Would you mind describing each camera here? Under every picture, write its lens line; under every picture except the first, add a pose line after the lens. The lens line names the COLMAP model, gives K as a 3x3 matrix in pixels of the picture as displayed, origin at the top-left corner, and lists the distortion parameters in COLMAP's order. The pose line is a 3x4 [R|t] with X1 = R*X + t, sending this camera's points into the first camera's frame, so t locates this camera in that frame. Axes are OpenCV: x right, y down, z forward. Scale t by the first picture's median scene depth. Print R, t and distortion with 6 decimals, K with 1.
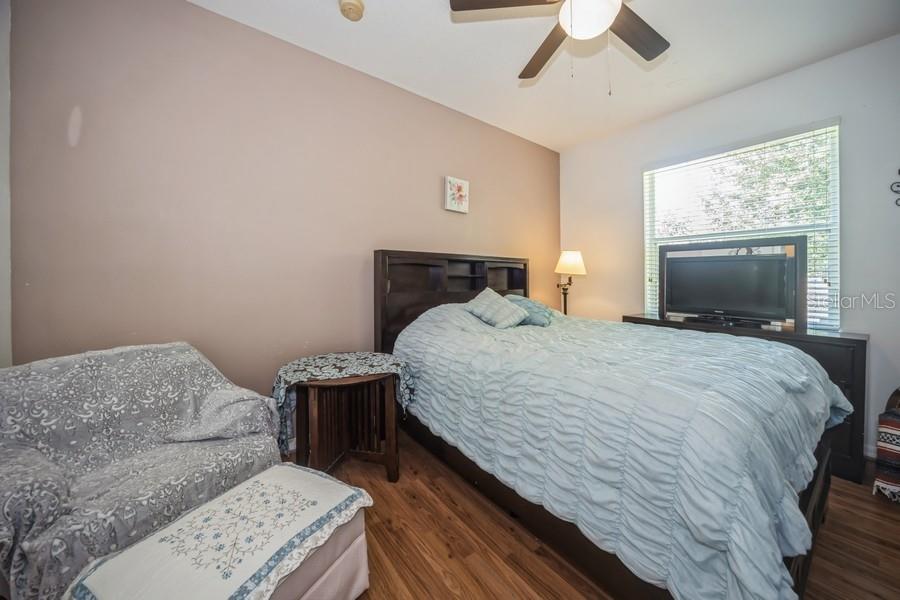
lens RADIAL K [[324.3, 0, 449.9], [0, 324.3, 292.2], [0, 0, 1]] dist [-0.010311, 0.000024]
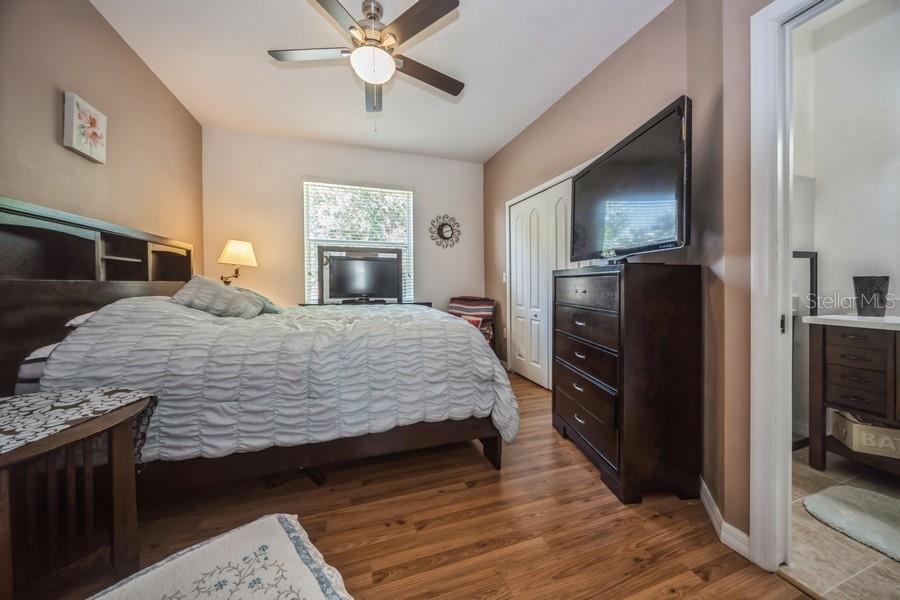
lens RADIAL K [[317.0, 0, 455.8], [0, 317.0, 298.8], [0, 0, 1]] dist [-0.010993, 0.000151]
pose [[0.302019, -0.048104, 0.952088, -0.465641], [0.038250, 0.998533, 0.038317, 0.043620], [-0.952534, 0.024845, 0.303416, 0.180845]]
